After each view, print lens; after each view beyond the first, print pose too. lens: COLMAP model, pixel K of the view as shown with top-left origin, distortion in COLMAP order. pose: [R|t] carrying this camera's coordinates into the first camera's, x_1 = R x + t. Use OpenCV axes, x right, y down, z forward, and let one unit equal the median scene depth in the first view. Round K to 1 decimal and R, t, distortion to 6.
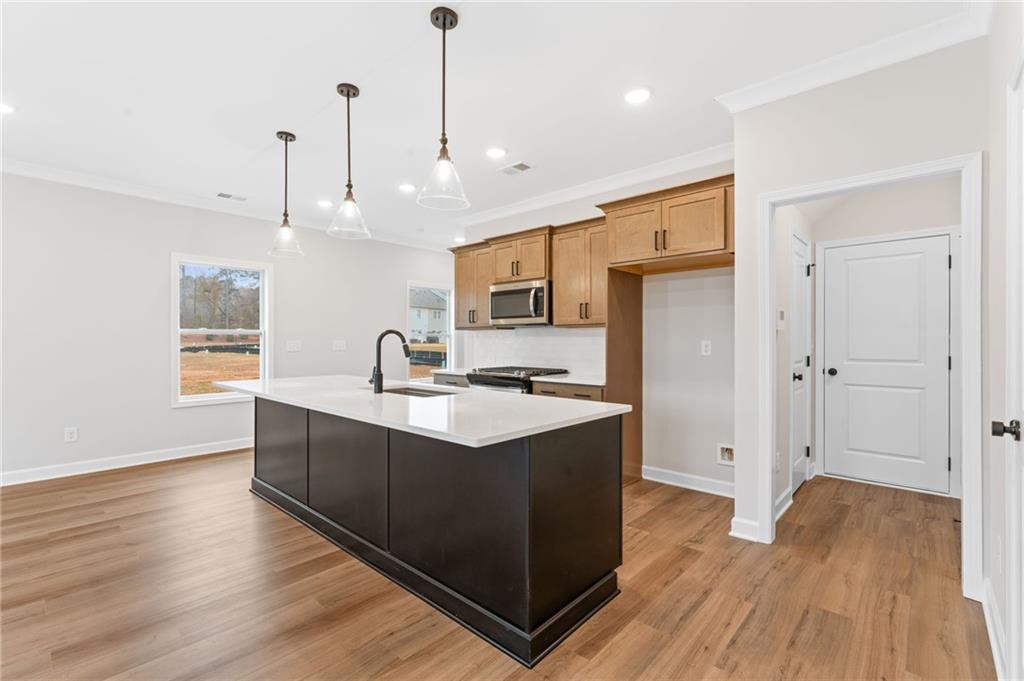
lens RADIAL K [[451.4, 0, 509.0], [0, 451.4, 338.8], [0, 0, 1]] dist [0.000428, 0.000003]
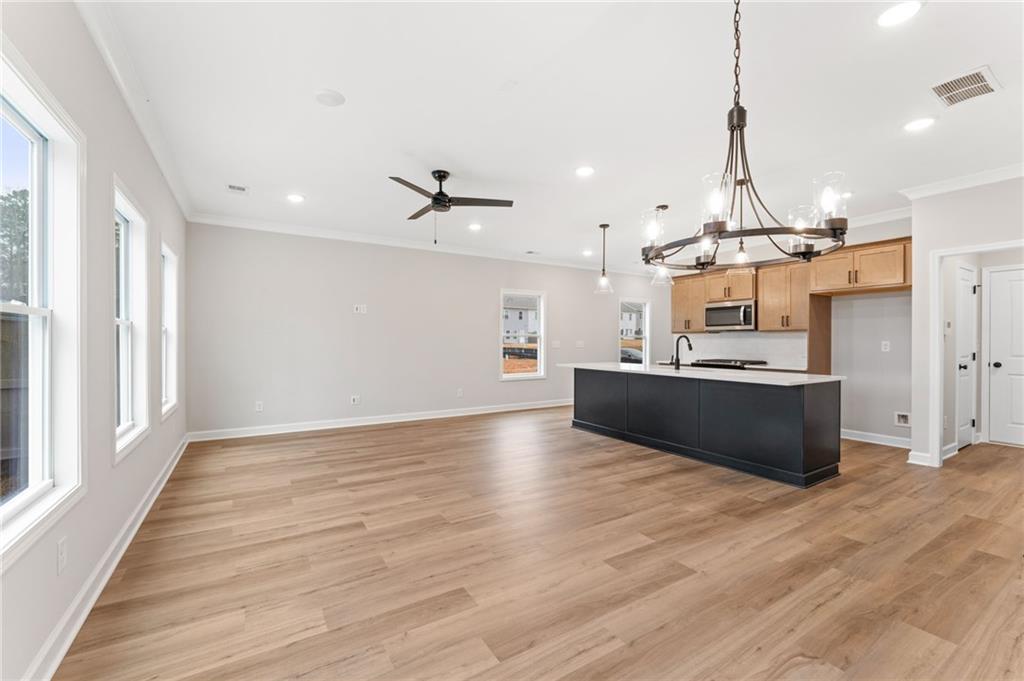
lens RADIAL K [[423.8, 0, 512.0], [0, 423.8, 340.5], [0, 0, 1]] dist [-0.000943, -0.000193]
pose [[0.963952, 0.001026, -0.266073, -0.348986], [0.000023, 0.999992, 0.003939, -0.003703], [0.266075, -0.003803, 0.963945, -0.615519]]
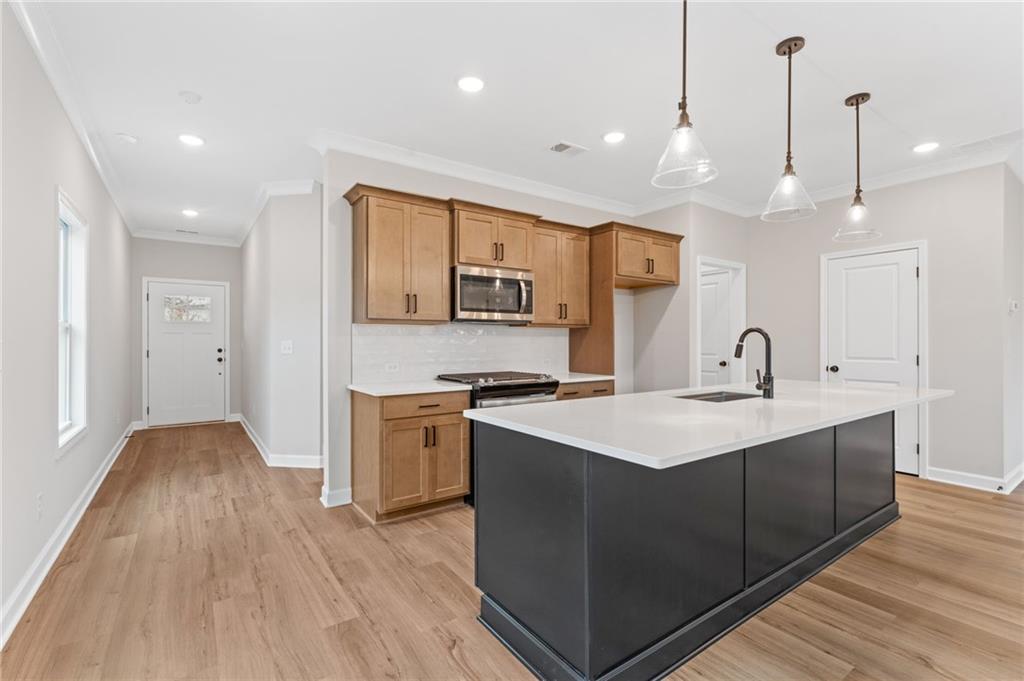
lens RADIAL K [[460.3, 0, 501.5], [0, 460.3, 343.9], [0, 0, 1]] dist [-0.000717, 0.000259]
pose [[0.220221, -0.005866, 0.975432, -0.947936], [-0.002848, 0.999974, 0.006657, 0.006360], [-0.975446, -0.004244, 0.220199, 0.963246]]
